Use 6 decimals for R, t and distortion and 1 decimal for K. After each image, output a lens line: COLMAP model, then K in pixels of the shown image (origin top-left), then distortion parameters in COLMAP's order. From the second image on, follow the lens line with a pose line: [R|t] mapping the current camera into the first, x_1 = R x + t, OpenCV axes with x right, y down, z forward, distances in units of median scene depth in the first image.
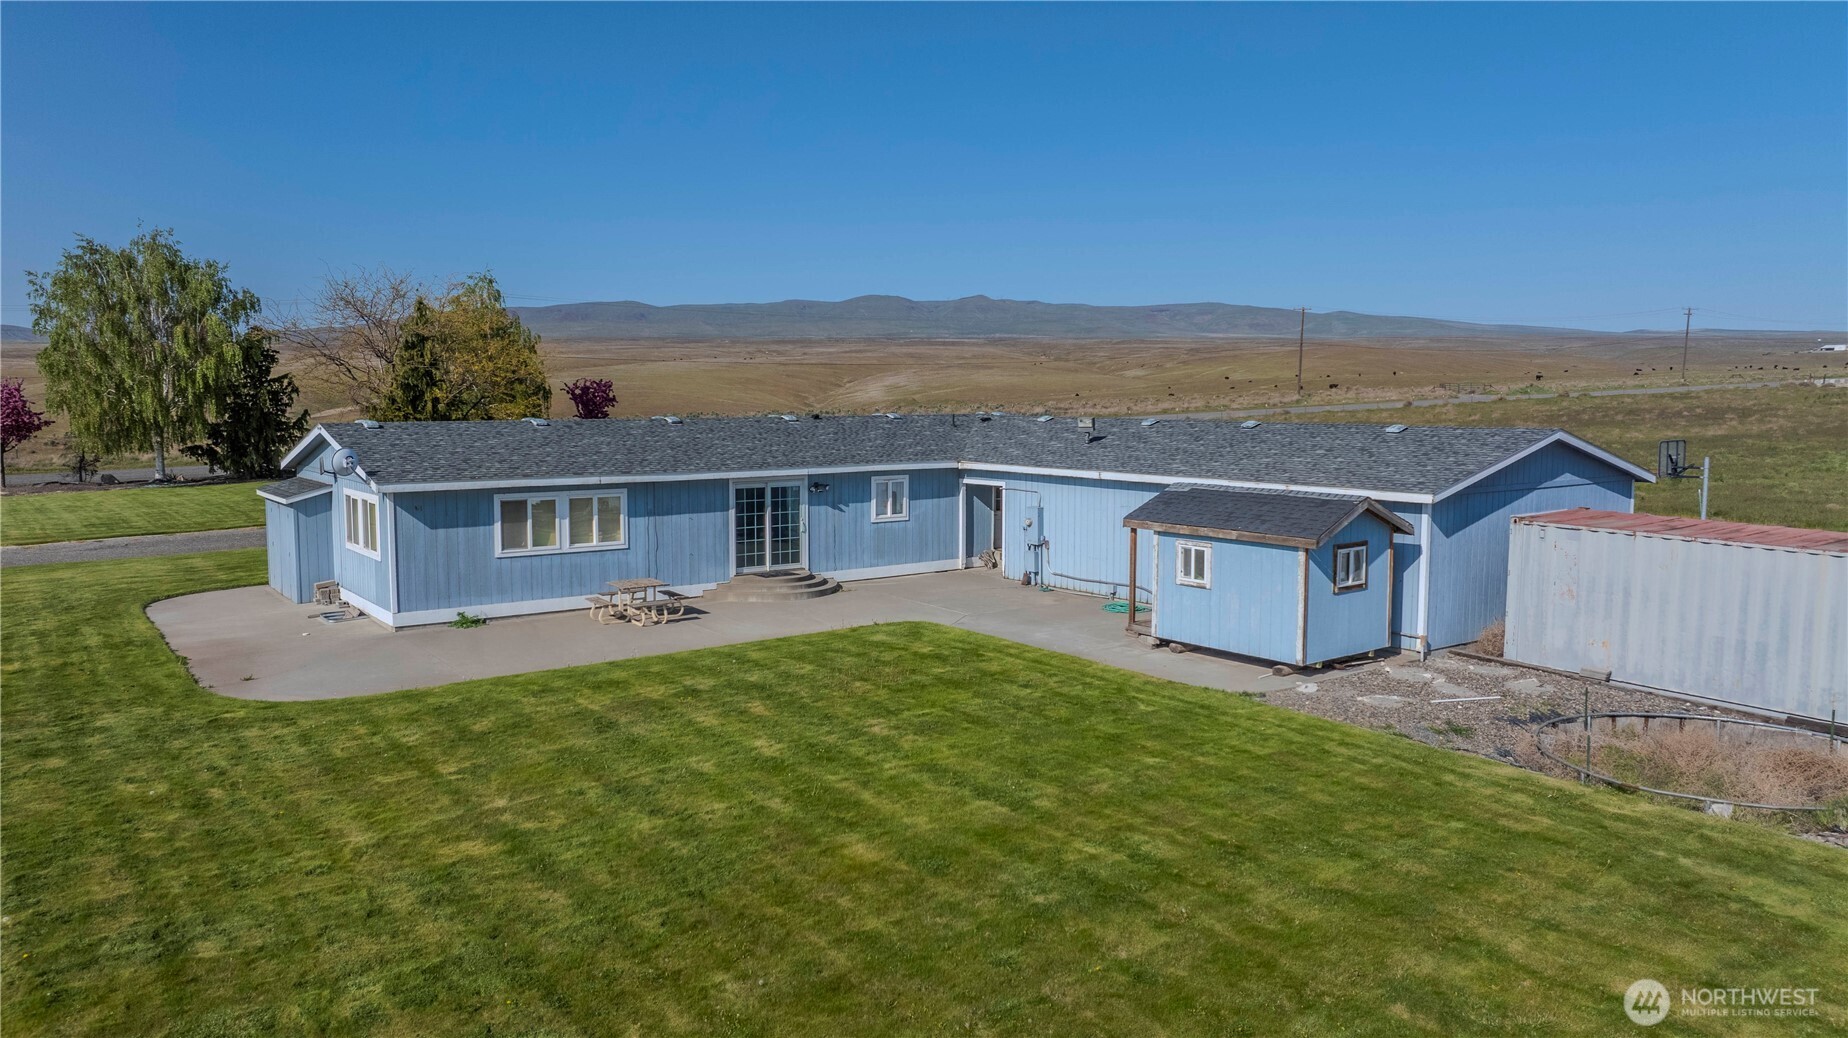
lens RADIAL K [[1295.6, 0, 915.1], [0, 1295.6, 521.2], [0, 0, 1]] dist [-0.015946, 0.000623]
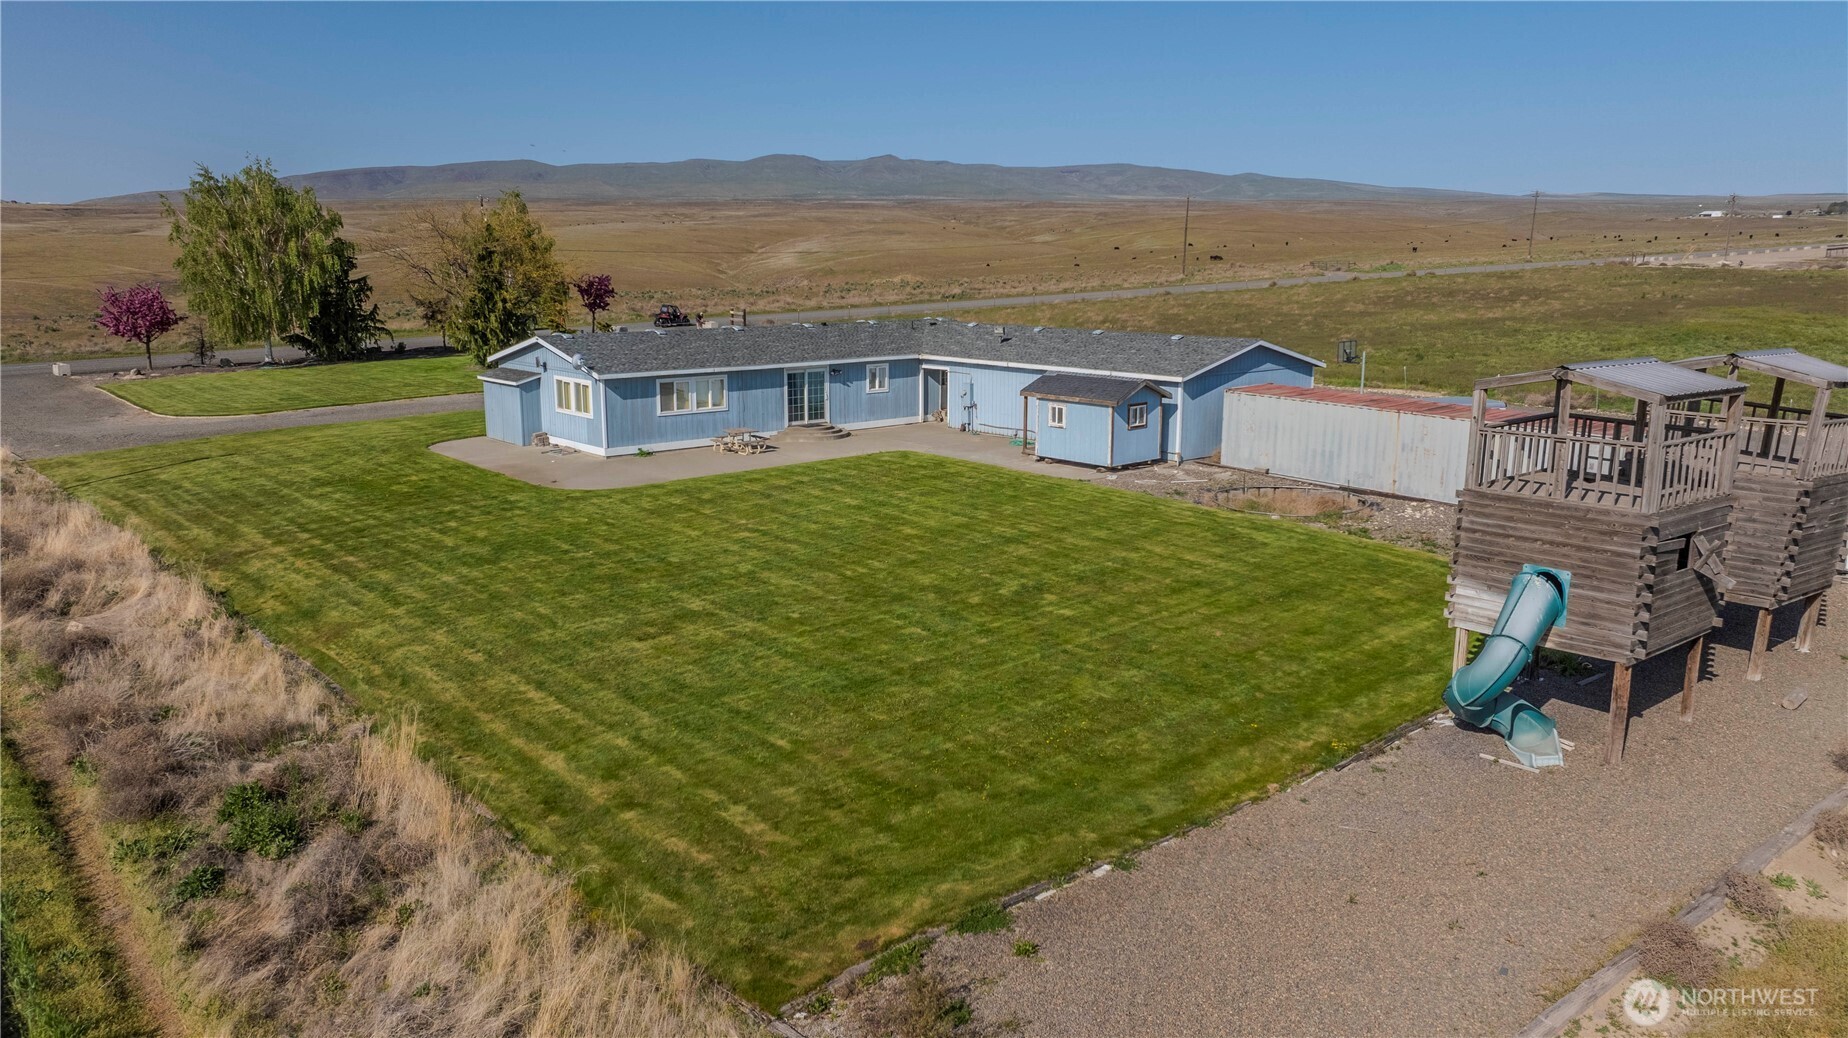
lens RADIAL K [[1295.6, 0, 915.1], [0, 1295.6, 521.2], [0, 0, 1]] dist [-0.015946, 0.000623]
pose [[0.997585, -0.014473, 0.067928, -0.095944], [0.007373, 0.994589, 0.103625, -0.008303], [-0.069060, -0.102874, 0.992294, -0.691903]]
